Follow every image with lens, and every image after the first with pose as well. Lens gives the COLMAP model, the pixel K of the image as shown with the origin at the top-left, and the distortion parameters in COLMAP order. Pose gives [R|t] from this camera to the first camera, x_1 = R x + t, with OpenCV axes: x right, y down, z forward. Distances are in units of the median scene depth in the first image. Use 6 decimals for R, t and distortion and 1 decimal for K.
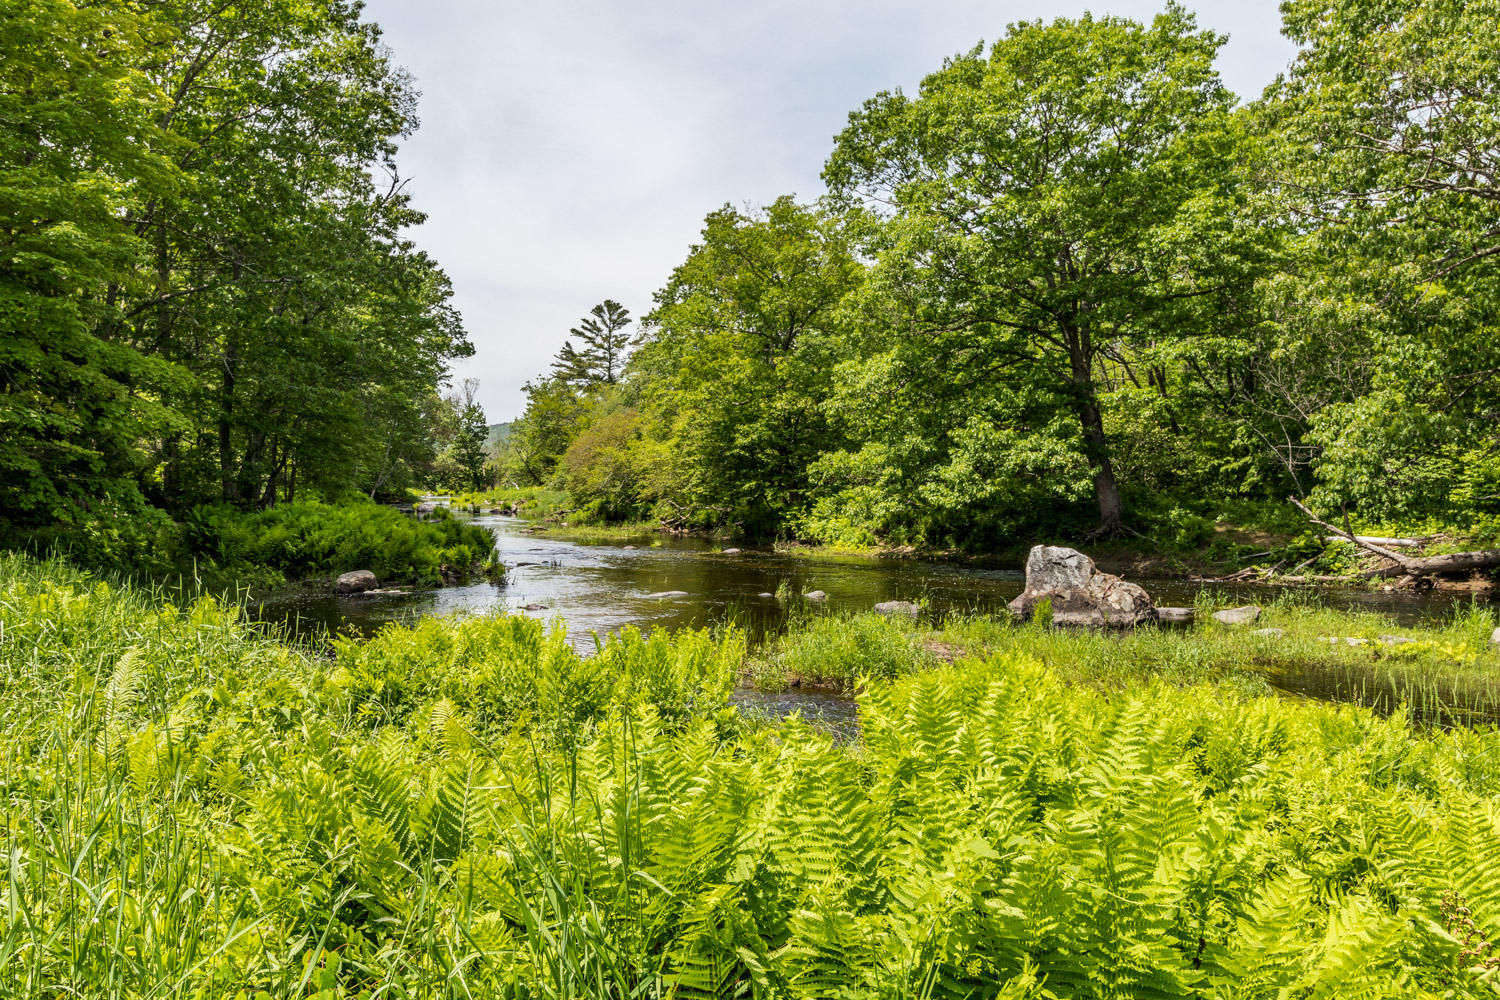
lens RADIAL K [[1248.3, 0, 755.9], [0, 1248.3, 505.3], [0, 0, 1]] dist [0.017767, 0.005361]
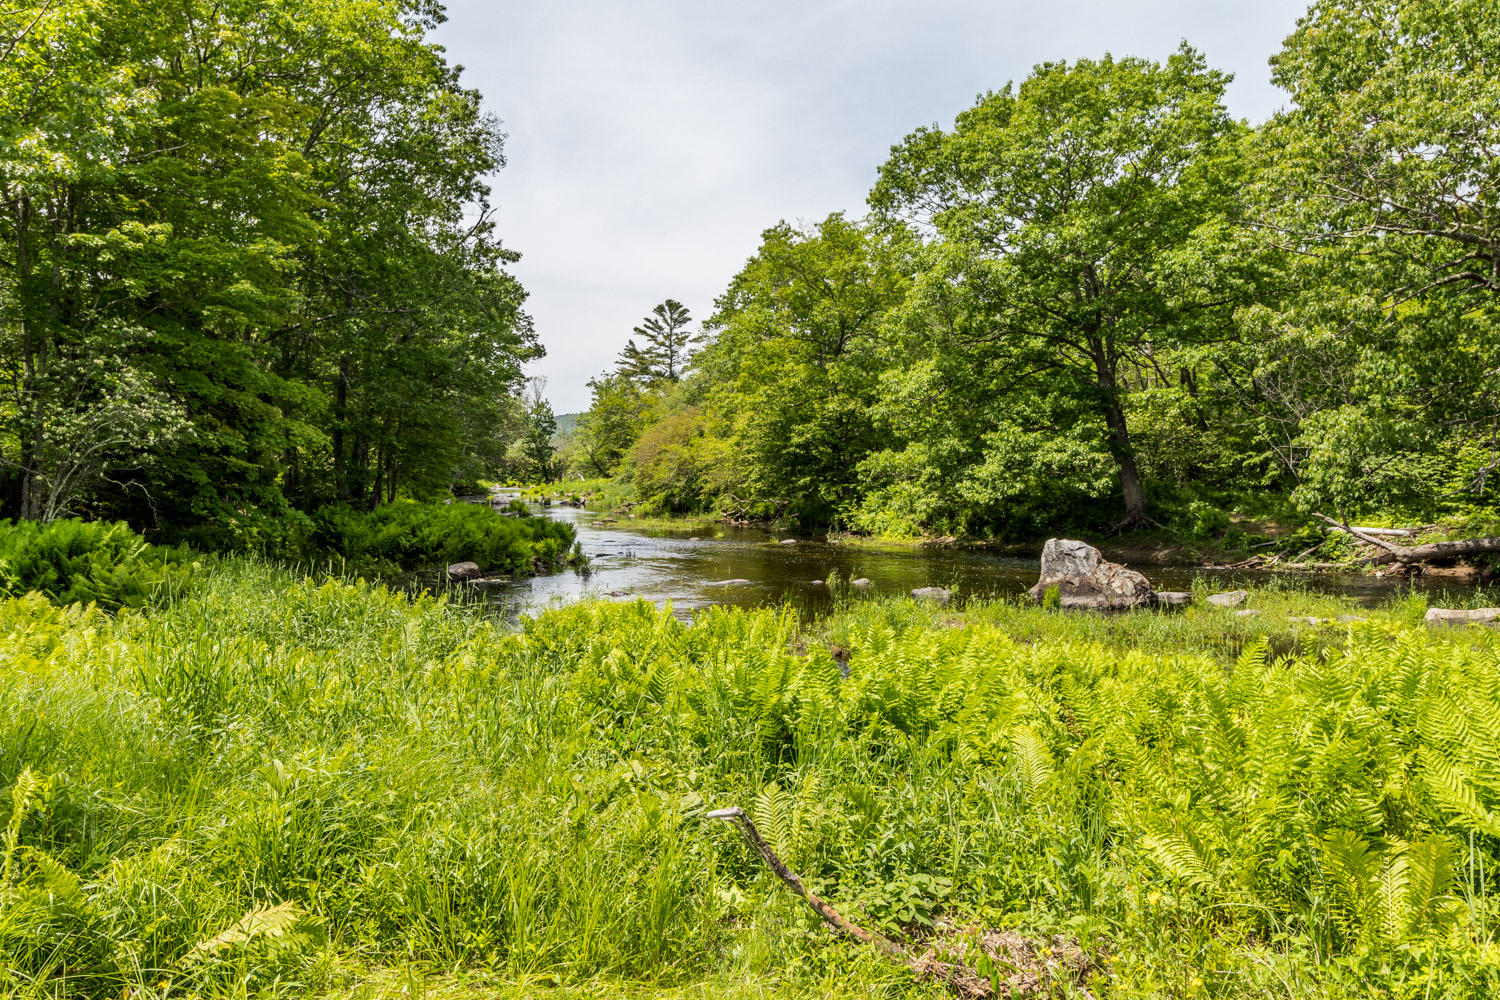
lens RADIAL K [[1248.3, 0, 749.5], [0, 1248.3, 493.1], [0, 0, 1]] dist [0.017767, 0.005361]
pose [[0.998645, -0.007323, -0.051515, 0.004127], [0.007383, 0.999972, 0.000970, -0.009303], [0.051506, -0.001349, 0.998672, -0.118239]]
